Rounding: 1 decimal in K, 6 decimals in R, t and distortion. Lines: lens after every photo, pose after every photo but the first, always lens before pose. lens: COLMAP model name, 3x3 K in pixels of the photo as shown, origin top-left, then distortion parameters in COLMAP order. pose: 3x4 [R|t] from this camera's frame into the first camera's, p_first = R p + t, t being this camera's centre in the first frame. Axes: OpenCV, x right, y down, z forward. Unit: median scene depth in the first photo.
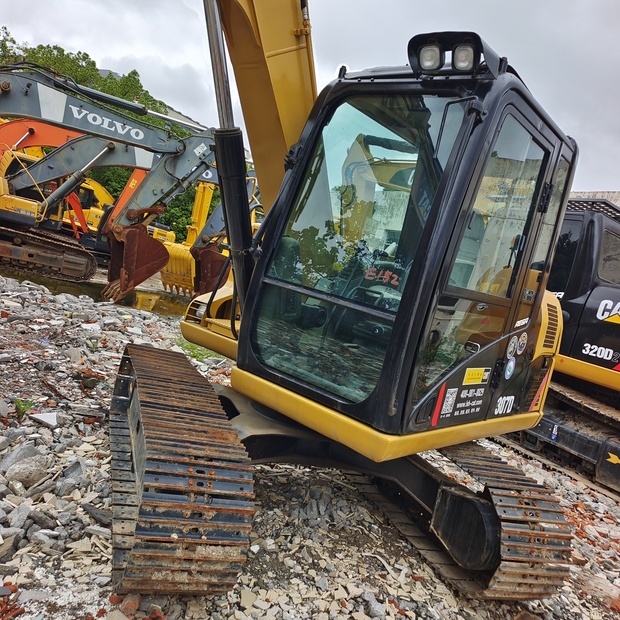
lens RADIAL K [[563.6, 0, 311.6], [0, 563.6, 309.0], [0, 0, 1]] dist [0.023647, 0.008015]
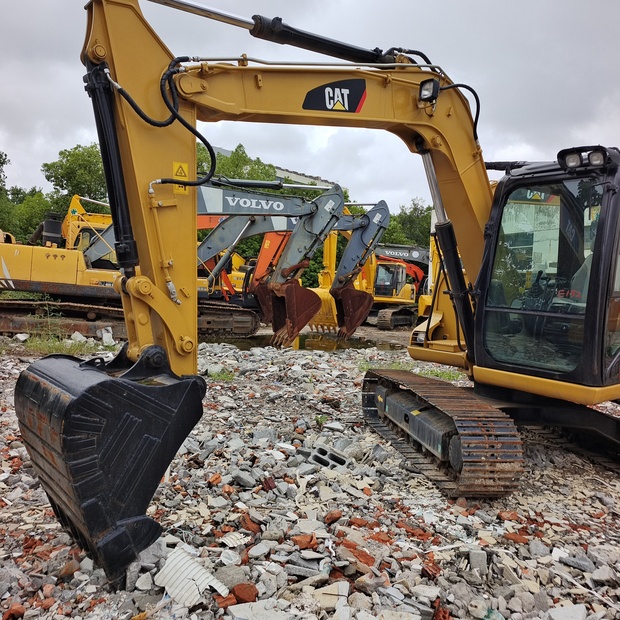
lens RADIAL K [[547.4, 0, 319.2], [0, 547.4, 310.4], [0, 0, 1]] dist [0.015816, 0.039094]
pose [[0.962452, -0.188069, -0.195747, -0.199014], [0.179341, 0.981859, -0.061561, -0.031020], [0.203773, 0.024144, 0.978720, -0.529696]]
